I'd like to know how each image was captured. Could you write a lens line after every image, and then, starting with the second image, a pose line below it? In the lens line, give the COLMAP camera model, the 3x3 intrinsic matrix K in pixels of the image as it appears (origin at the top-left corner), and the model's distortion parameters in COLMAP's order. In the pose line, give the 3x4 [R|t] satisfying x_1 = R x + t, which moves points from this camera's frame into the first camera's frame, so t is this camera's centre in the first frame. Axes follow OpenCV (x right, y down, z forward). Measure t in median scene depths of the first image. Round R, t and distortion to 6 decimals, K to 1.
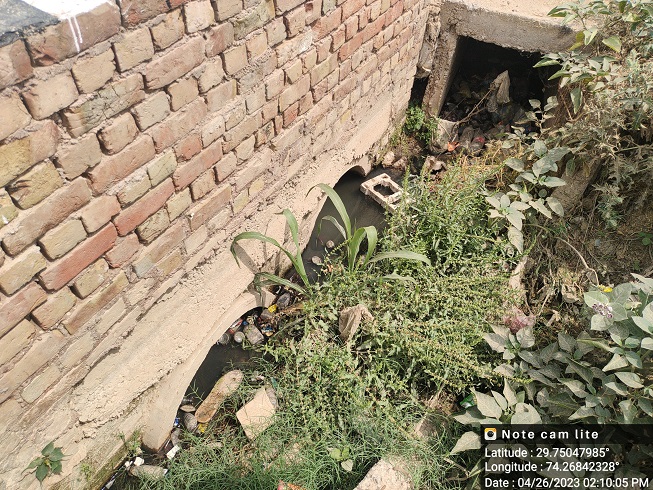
lens RADIAL K [[488.9, 0, 326.5], [0, 488.9, 245.0], [0, 0, 1]] dist [0.056678, -0.072857]
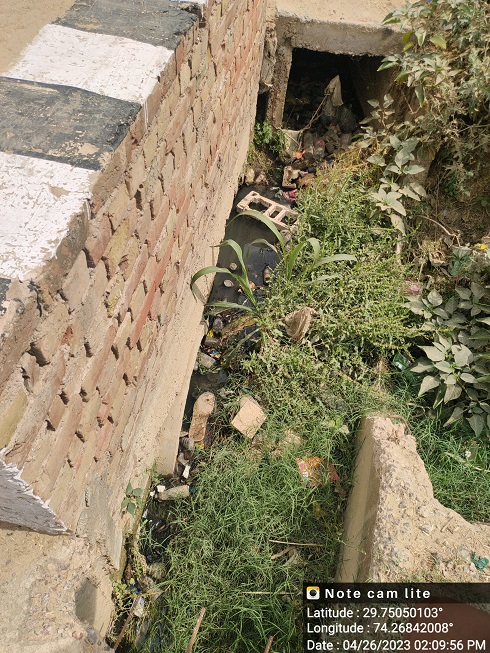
lens RADIAL K [[488.9, 0, 245.0], [0, 488.9, 326.5], [0, 0, 1]] dist [0.056678, -0.072857]
pose [[0.940619, -0.257459, 0.221247, -0.267848], [0.227929, 0.961990, 0.150413, -0.033035], [-0.251562, -0.091053, 0.963549, -0.074621]]
